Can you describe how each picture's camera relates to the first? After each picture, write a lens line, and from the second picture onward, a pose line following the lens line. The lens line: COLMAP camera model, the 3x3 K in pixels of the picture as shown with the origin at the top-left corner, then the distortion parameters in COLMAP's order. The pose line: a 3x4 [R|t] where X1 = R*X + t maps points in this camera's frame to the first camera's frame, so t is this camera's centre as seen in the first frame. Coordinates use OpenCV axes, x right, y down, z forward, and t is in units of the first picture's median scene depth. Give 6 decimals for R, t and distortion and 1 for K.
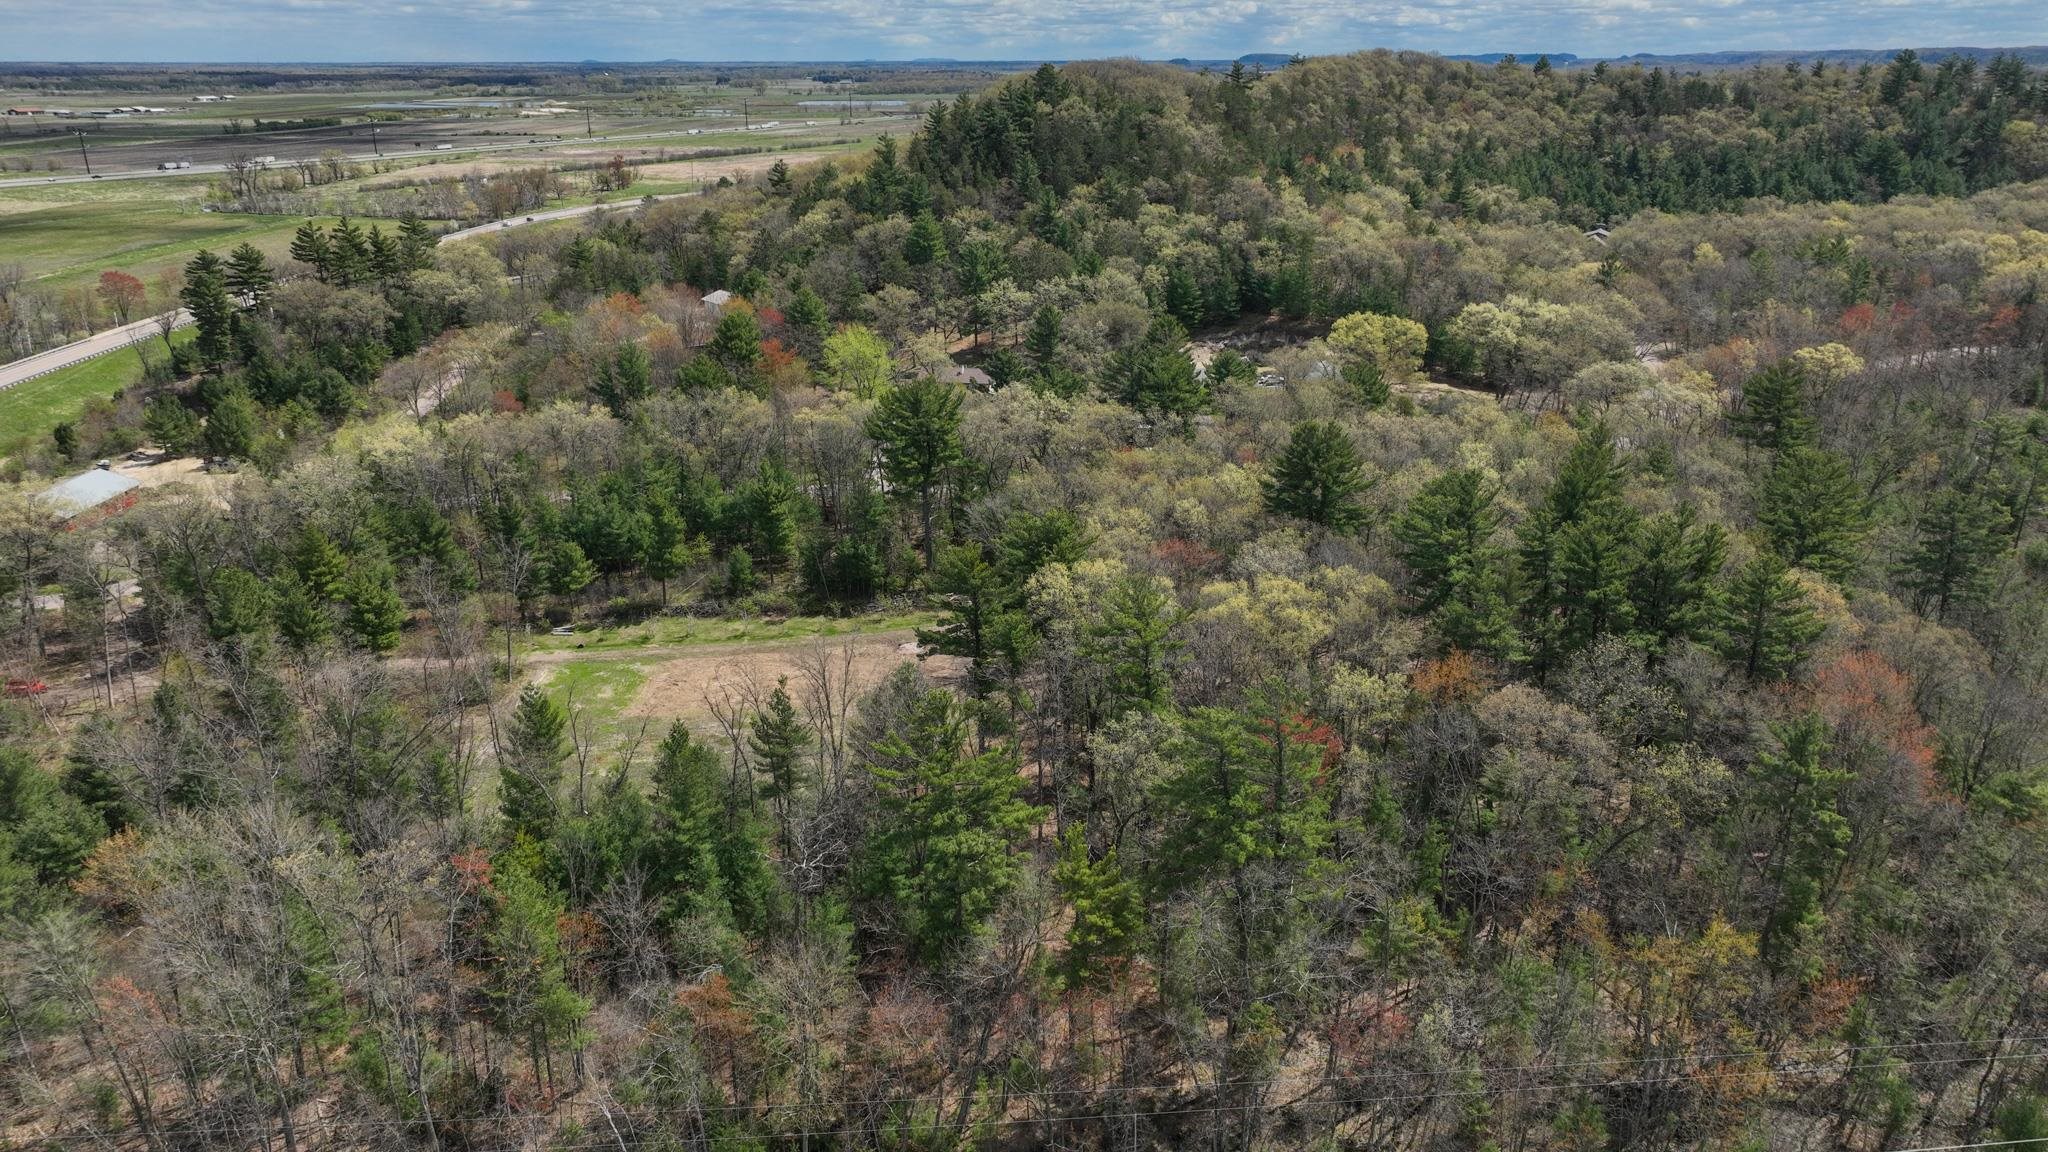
lens RADIAL K [[1474.2, 0, 1023.2], [0, 1474.2, 576.9], [0, 0, 1]] dist [-0.003440, 0.023436]
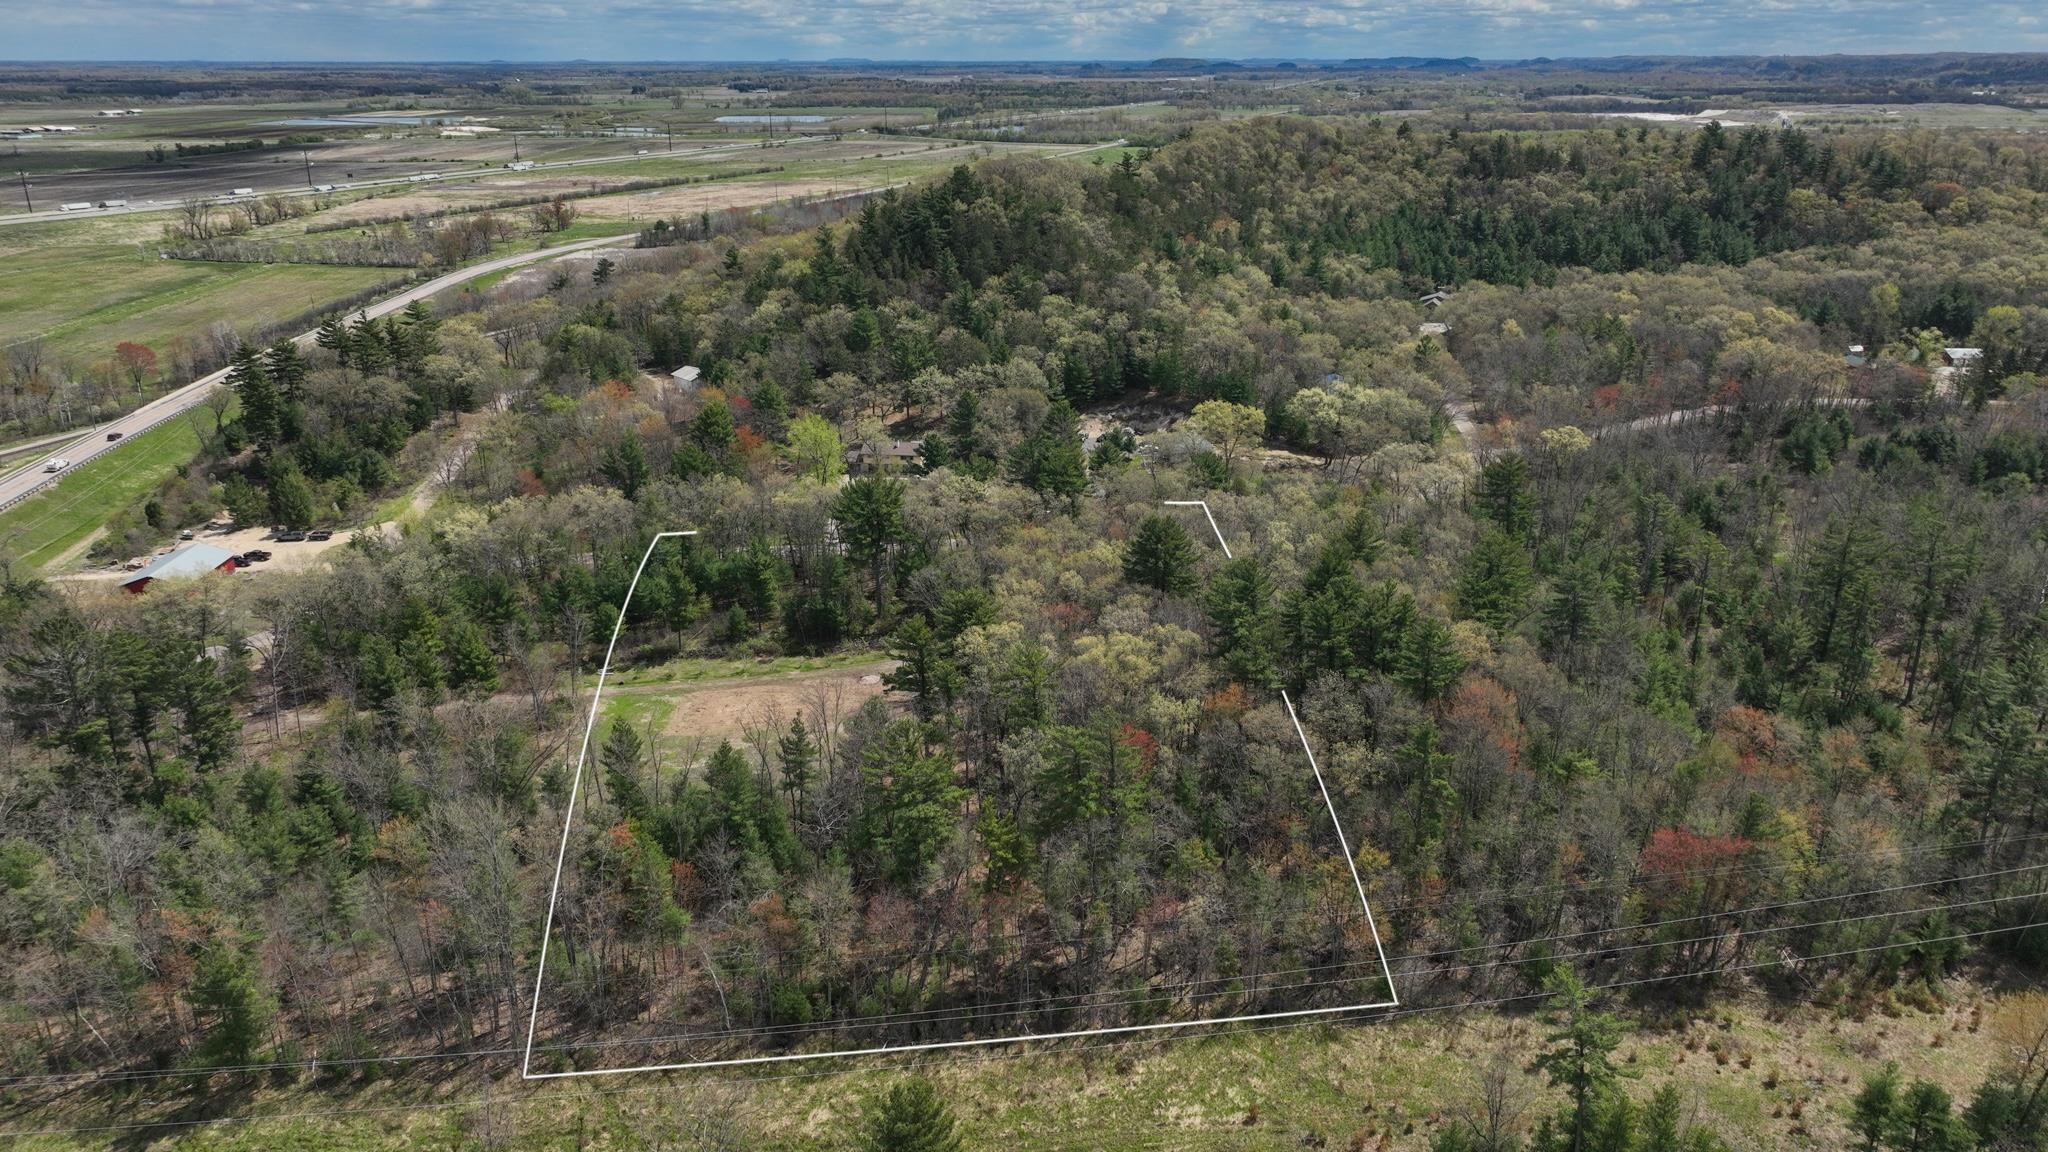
lens RADIAL K [[1474.2, 0, 1020.8], [0, 1474.2, 577.7], [0, 0, 1]] dist [-0.003440, 0.023436]
pose [[0.998587, -0.017879, 0.050039, -0.002872], [0.017838, 0.999840, 0.001268, -0.032279], [-0.050053, -0.000374, 0.998746, -0.259281]]
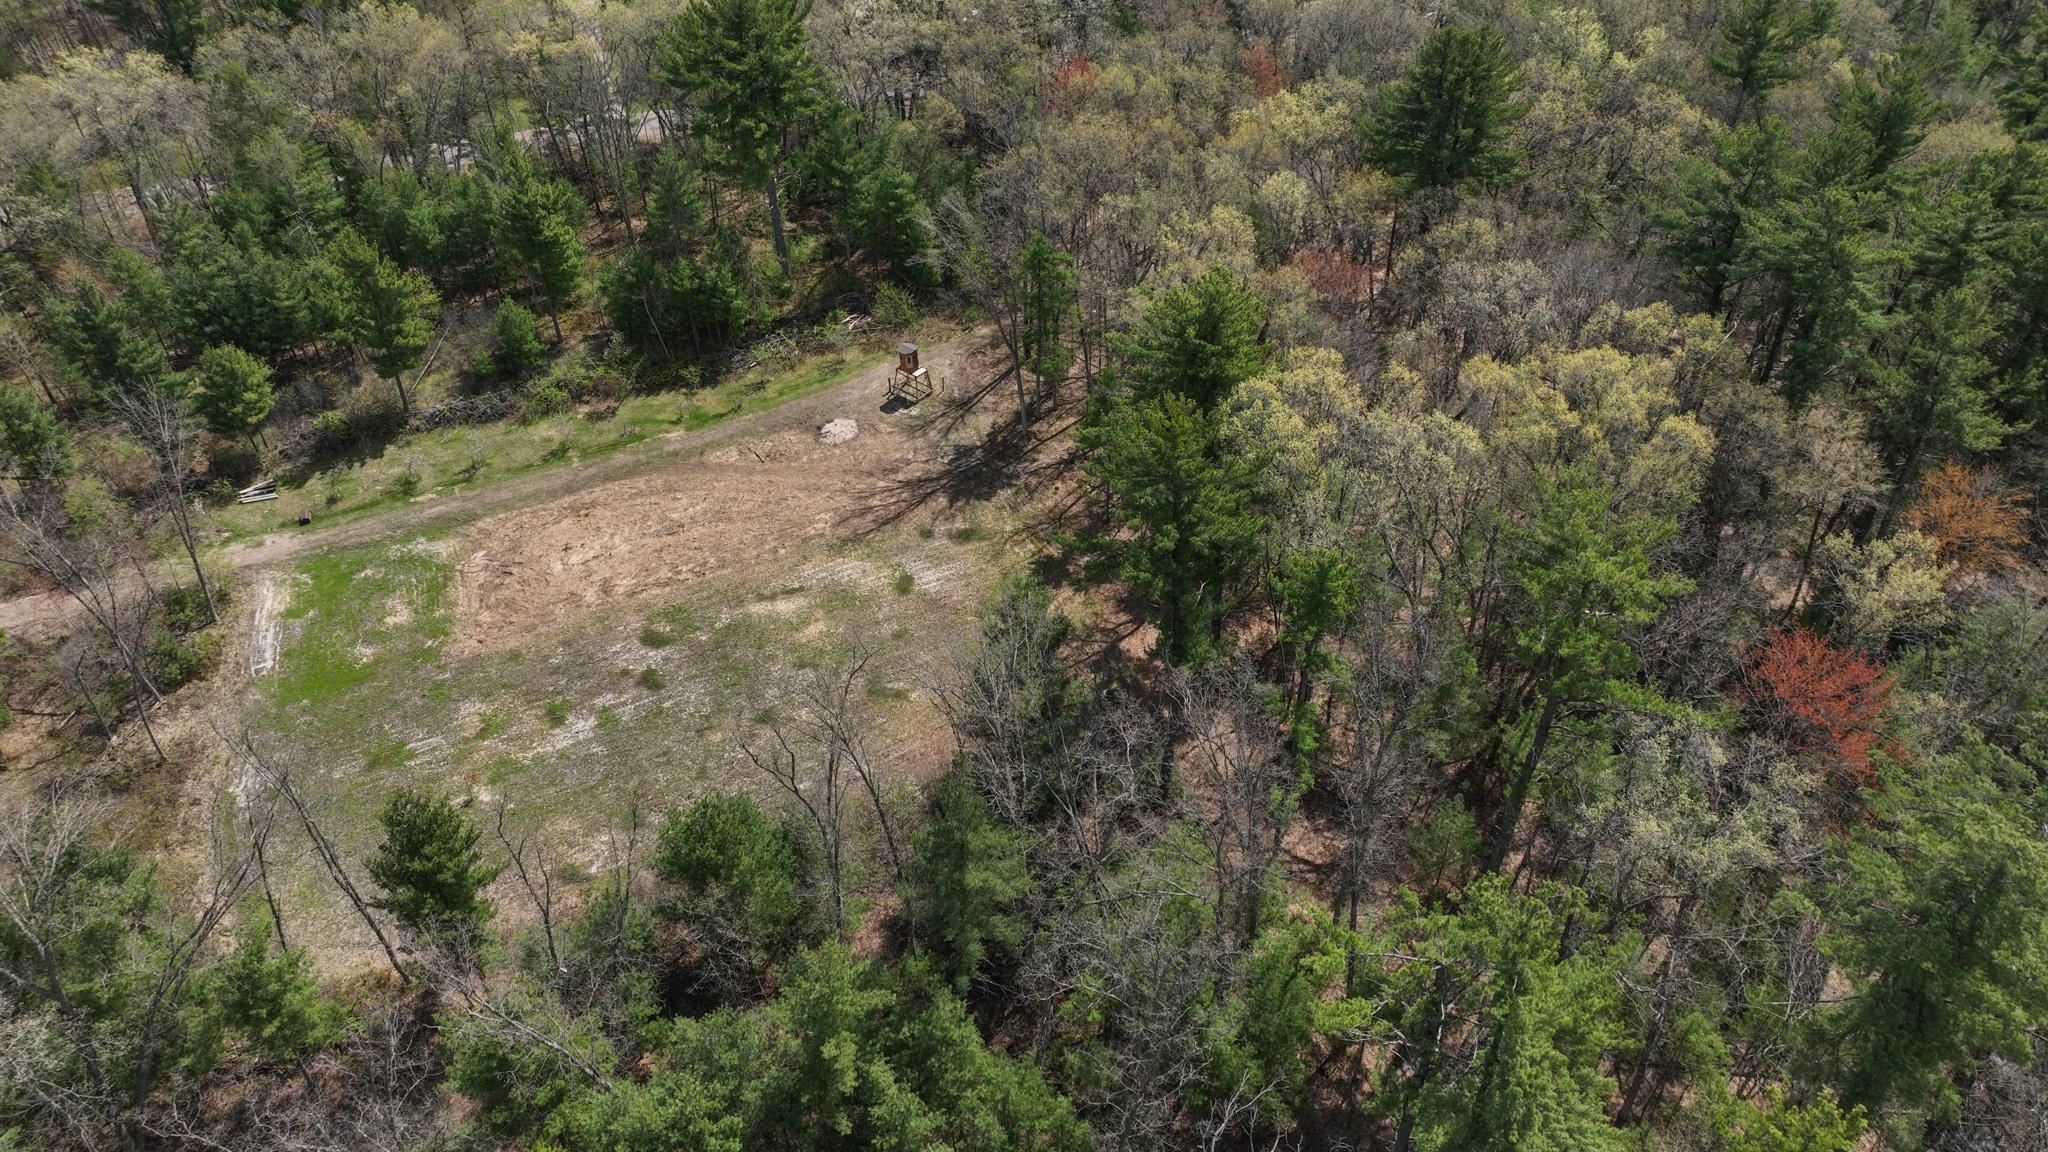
lens RADIAL K [[1474.2, 0, 1026.2], [0, 1474.2, 574.0], [0, 0, 1]] dist [-0.003440, 0.023436]
pose [[0.946715, -0.205202, 0.248238, -0.127186], [0.106927, 0.927293, 0.358739, -0.088852], [-0.303803, -0.313080, 0.899824, 0.256812]]
